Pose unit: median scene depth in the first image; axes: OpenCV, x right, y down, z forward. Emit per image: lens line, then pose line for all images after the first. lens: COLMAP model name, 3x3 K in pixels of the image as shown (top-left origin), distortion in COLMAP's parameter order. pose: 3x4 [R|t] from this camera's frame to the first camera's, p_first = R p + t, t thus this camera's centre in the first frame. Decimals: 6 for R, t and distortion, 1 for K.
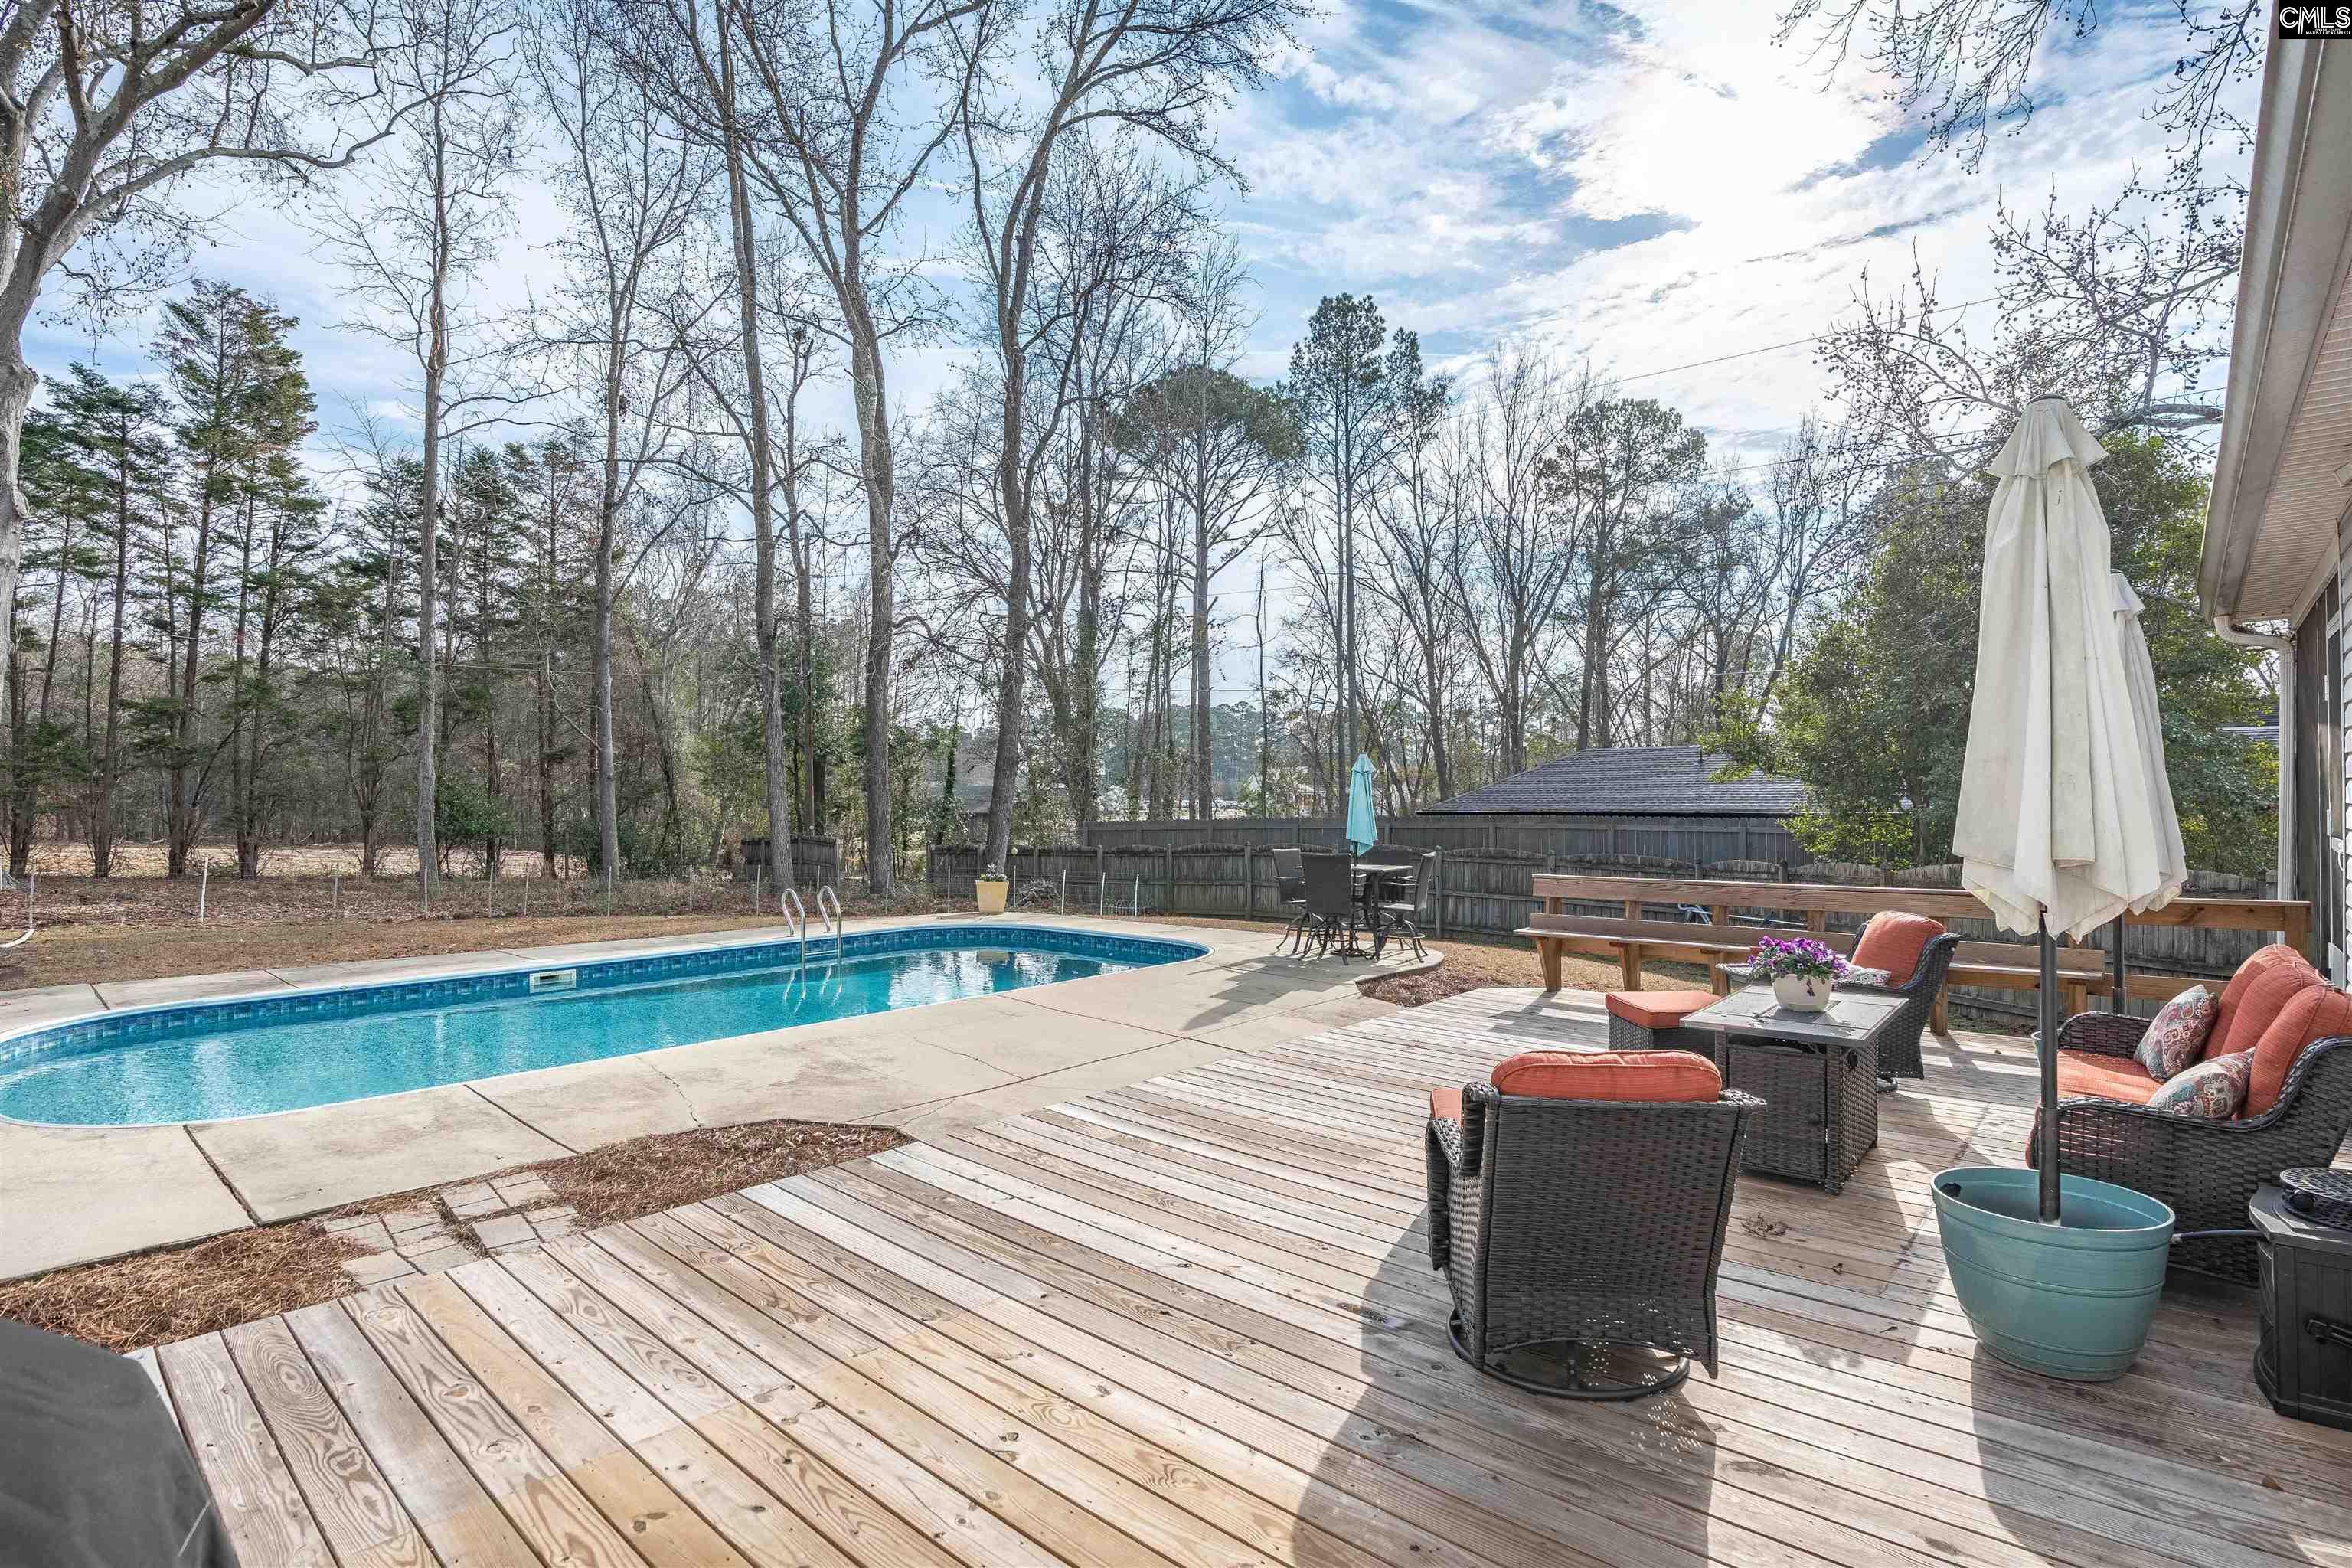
lens RADIAL K [[1124.2, 0, 1215.4], [0, 1124.2, 797.7], [0, 0, 1]] dist [-0.023656, 0.002927]
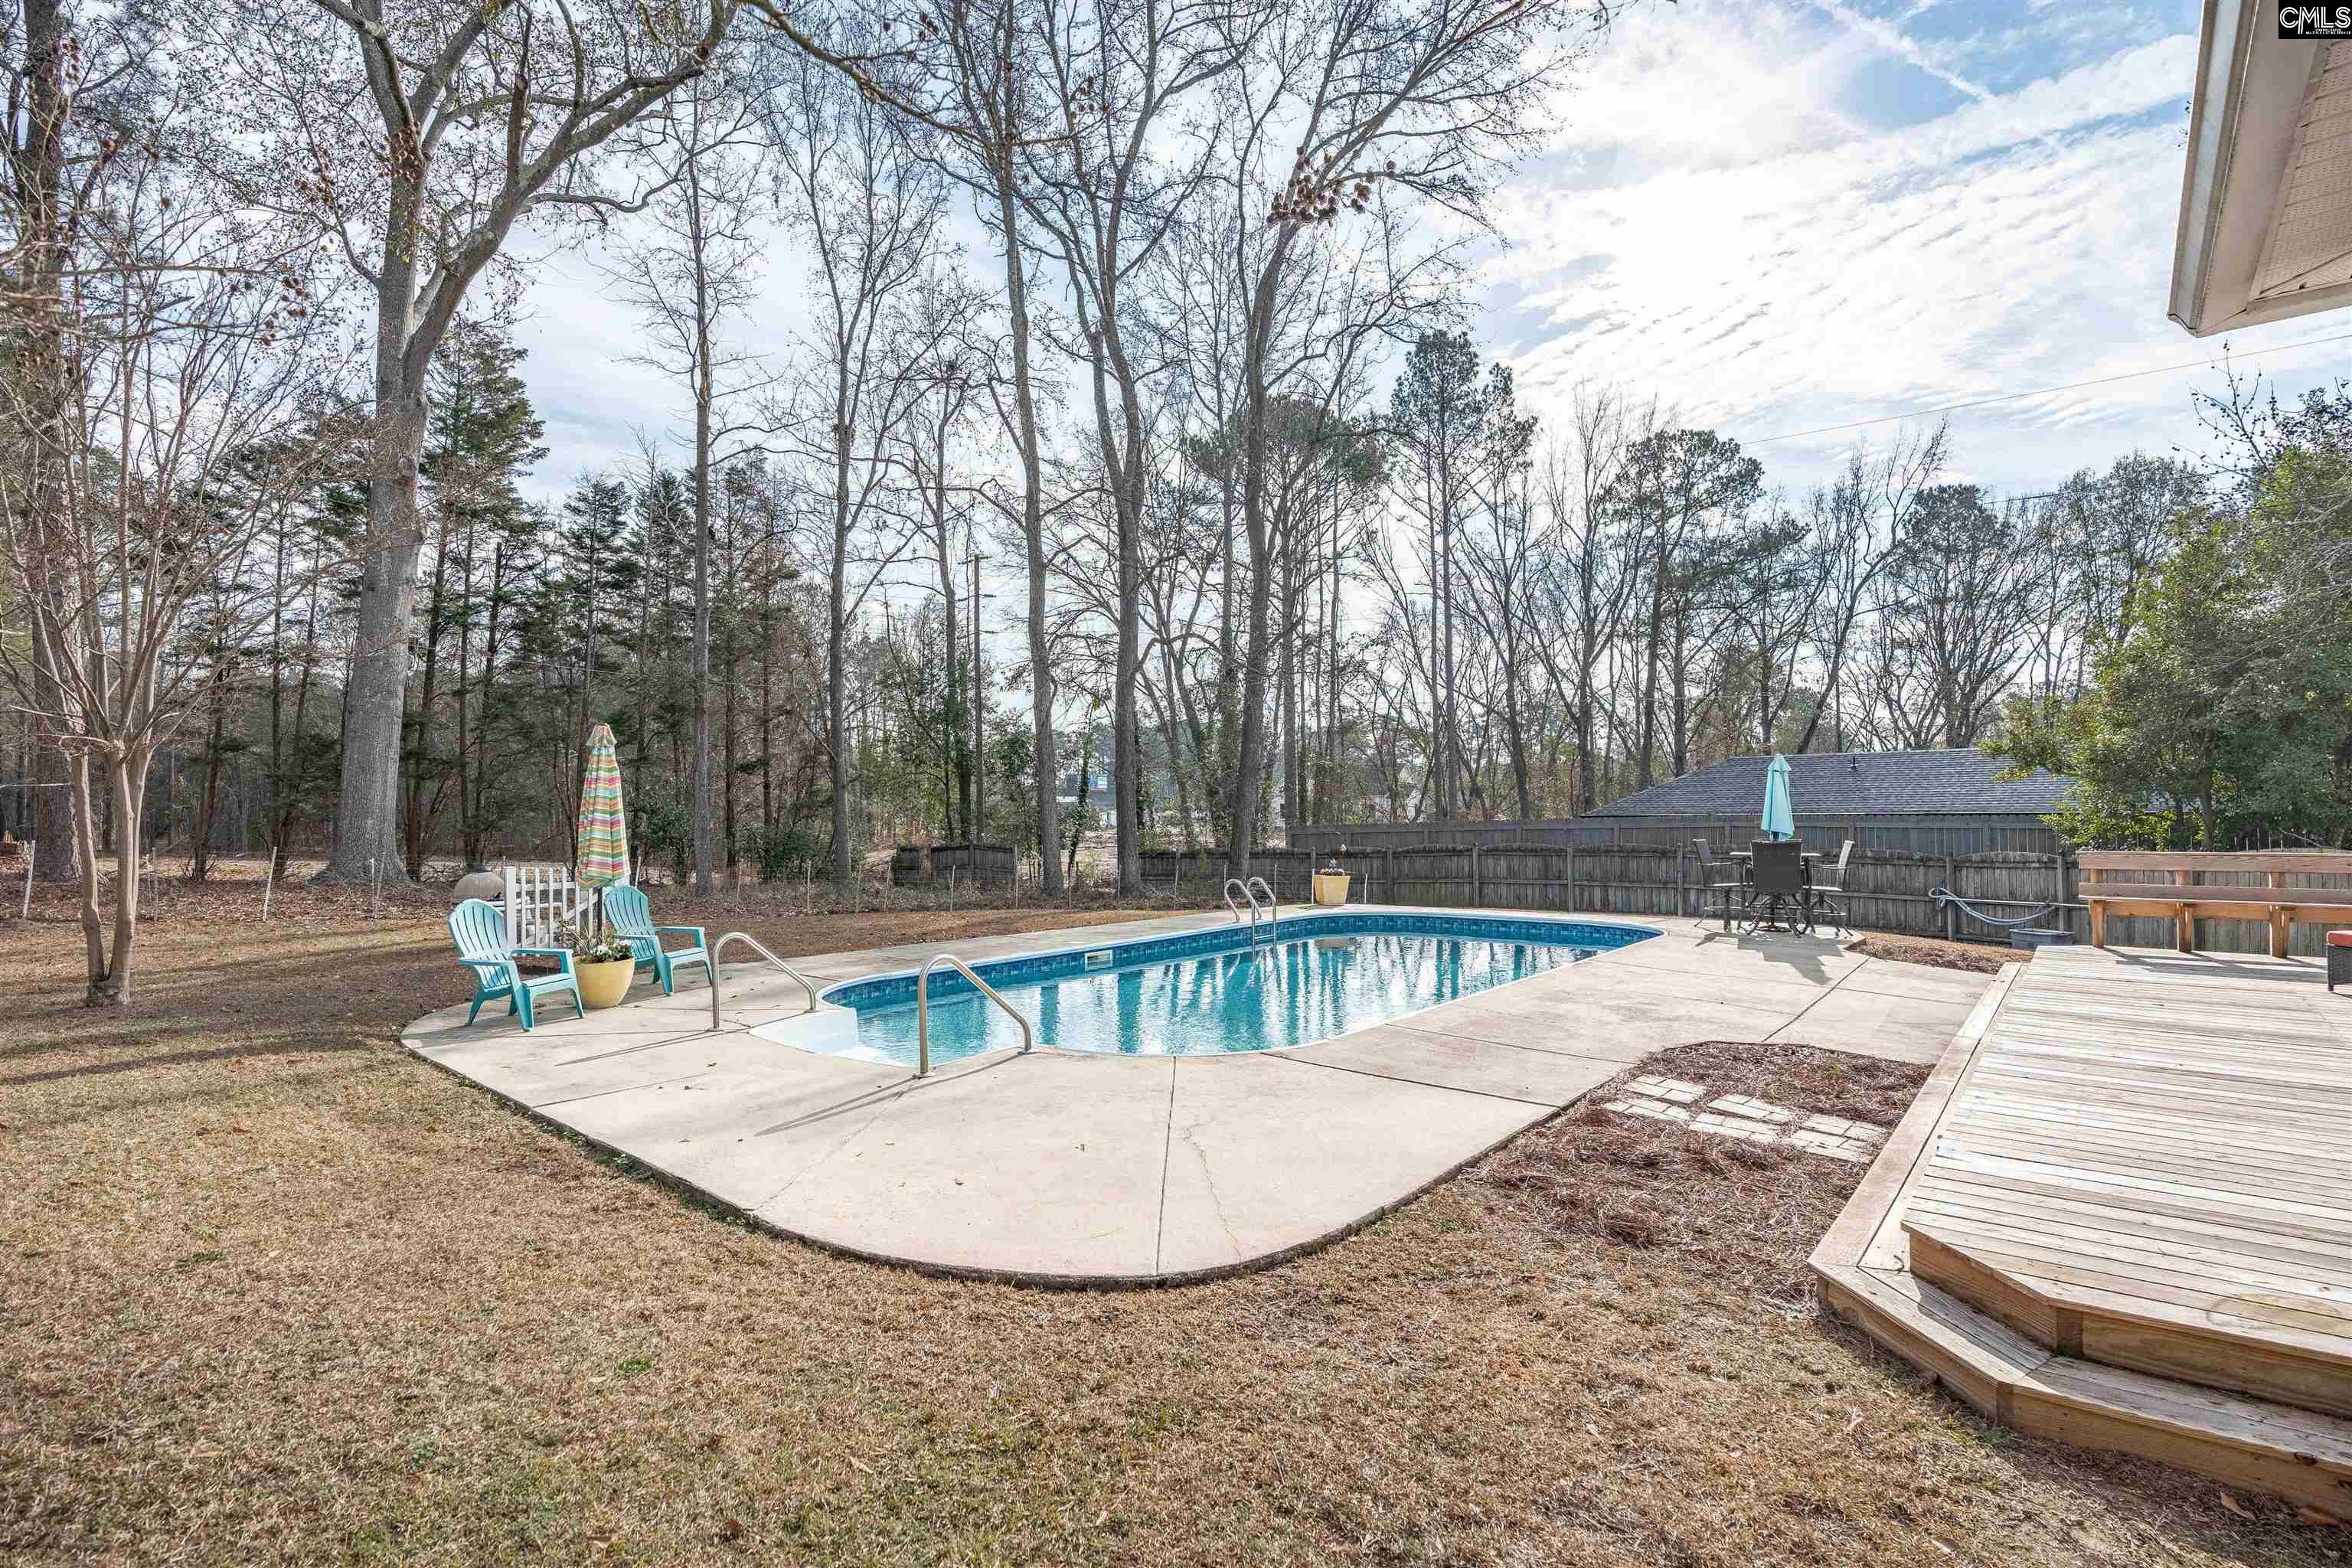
lens RADIAL K [[1124.2, 0, 1212.0], [0, 1124.2, 778.6], [0, 0, 1]] dist [-0.023656, 0.002927]
pose [[0.999727, -0.003434, 0.023107, -0.214566], [0.004243, 0.999375, -0.035085, 0.010126], [-0.022972, 0.035174, 0.999117, -0.048833]]
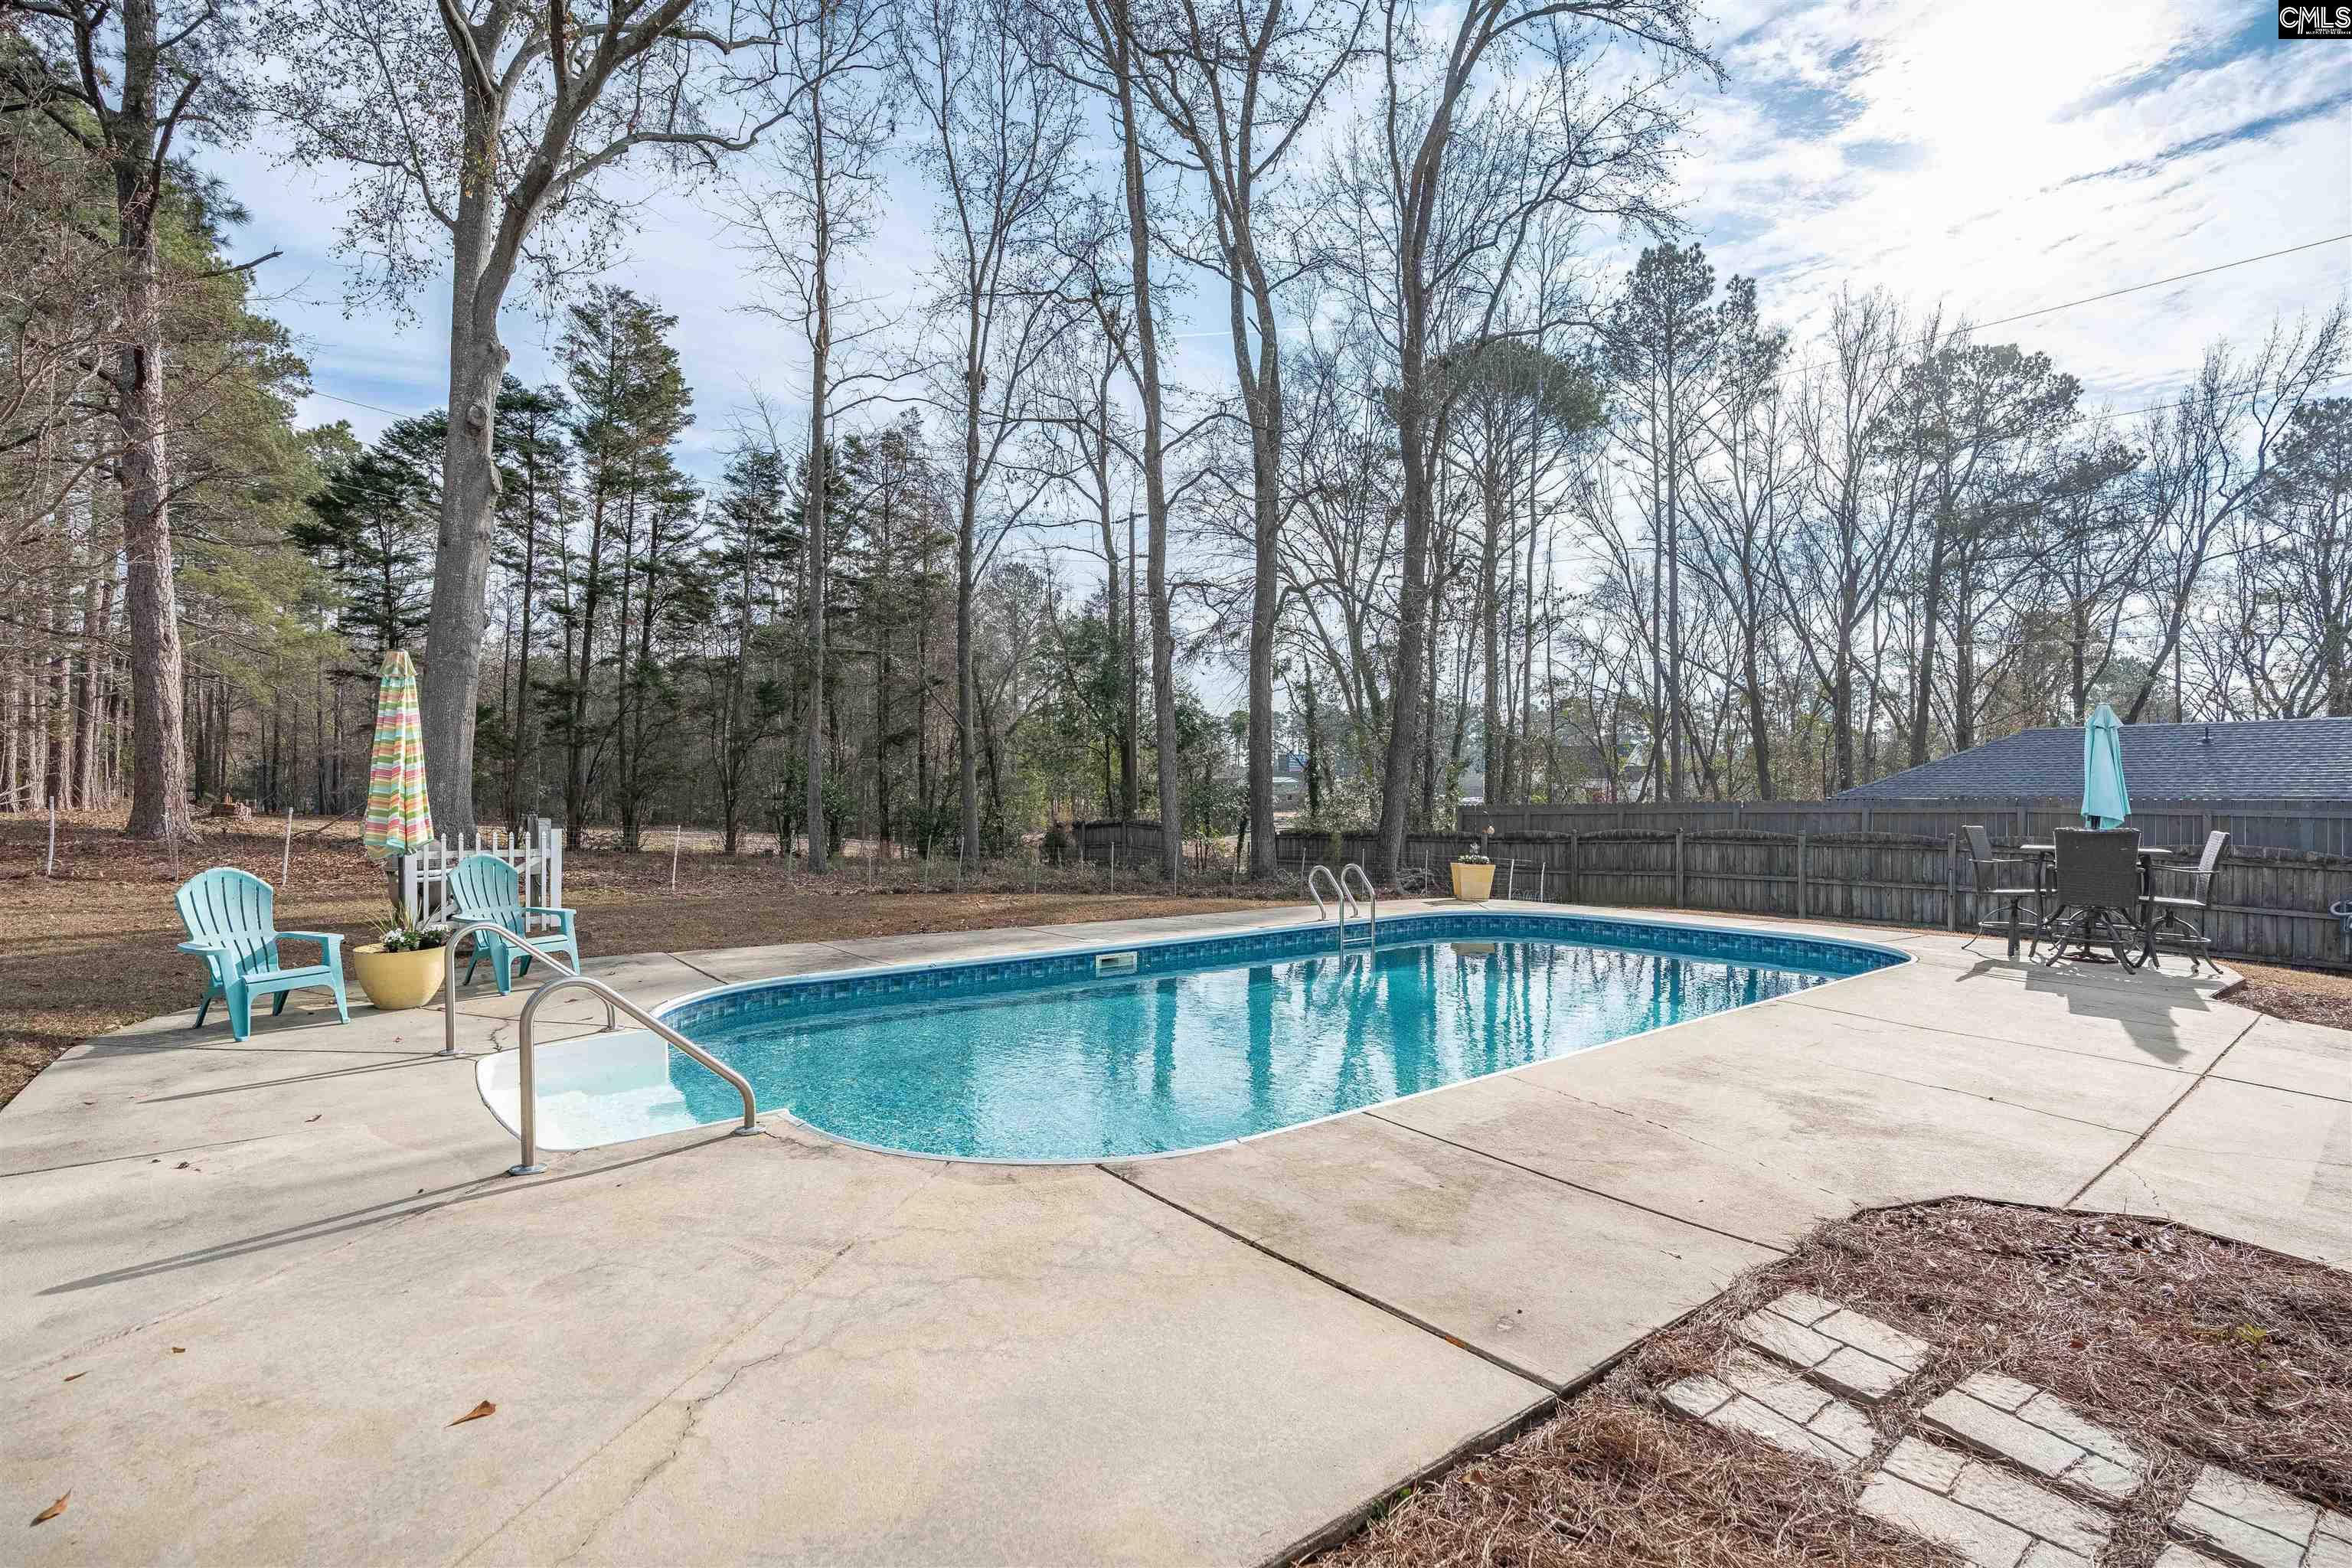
lens RADIAL K [[1124.2, 0, 1200.8], [0, 1124.2, 786.6], [0, 0, 1]] dist [-0.023656, 0.002927]
pose [[0.982917, 0.006732, -0.183926, -0.154916], [-0.008927, 0.999899, -0.011104, 0.014790], [0.183833, 0.012556, 0.982877, 0.067410]]
